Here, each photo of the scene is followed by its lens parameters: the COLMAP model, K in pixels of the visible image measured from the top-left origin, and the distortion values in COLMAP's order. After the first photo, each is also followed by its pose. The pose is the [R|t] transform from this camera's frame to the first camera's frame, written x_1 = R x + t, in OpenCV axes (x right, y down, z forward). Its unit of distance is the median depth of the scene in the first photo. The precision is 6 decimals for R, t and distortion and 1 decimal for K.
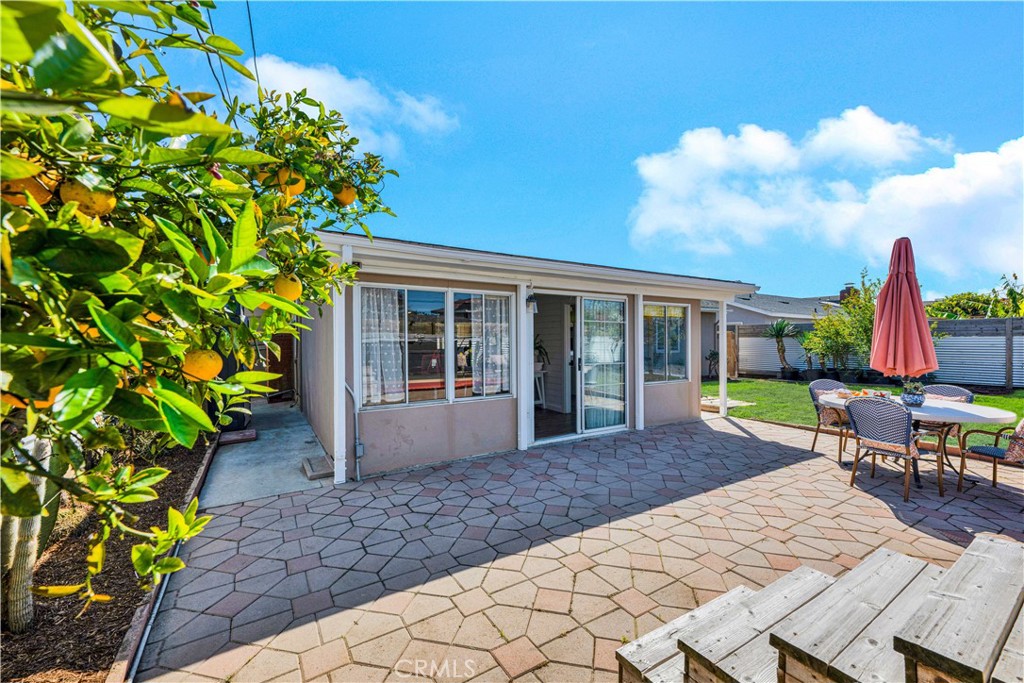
lens RADIAL K [[431.9, 0, 518.0], [0, 431.9, 336.8], [0, 0, 1]] dist [0.023054, 0.000422]
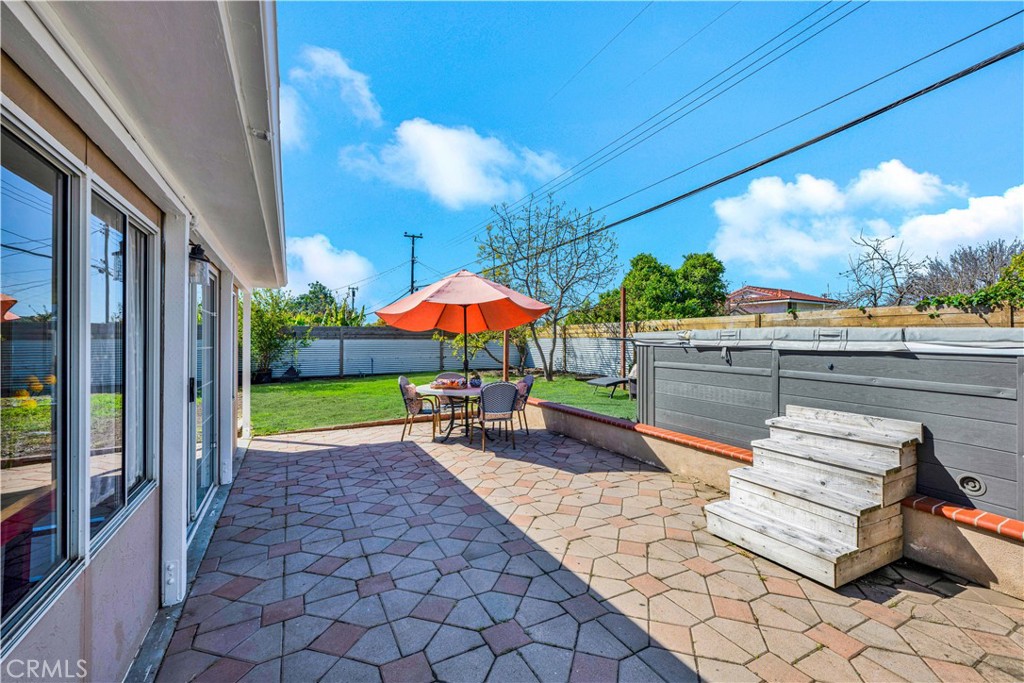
lens RADIAL K [[431.9, 0, 514.4], [0, 431.9, 338.3], [0, 0, 1]] dist [0.023054, 0.000422]
pose [[0.071063, 0.000326, 0.997472, -0.460828], [0.007482, 0.999972, -0.000860, 0.000727], [-0.997444, 0.007524, 0.071059, 0.704636]]
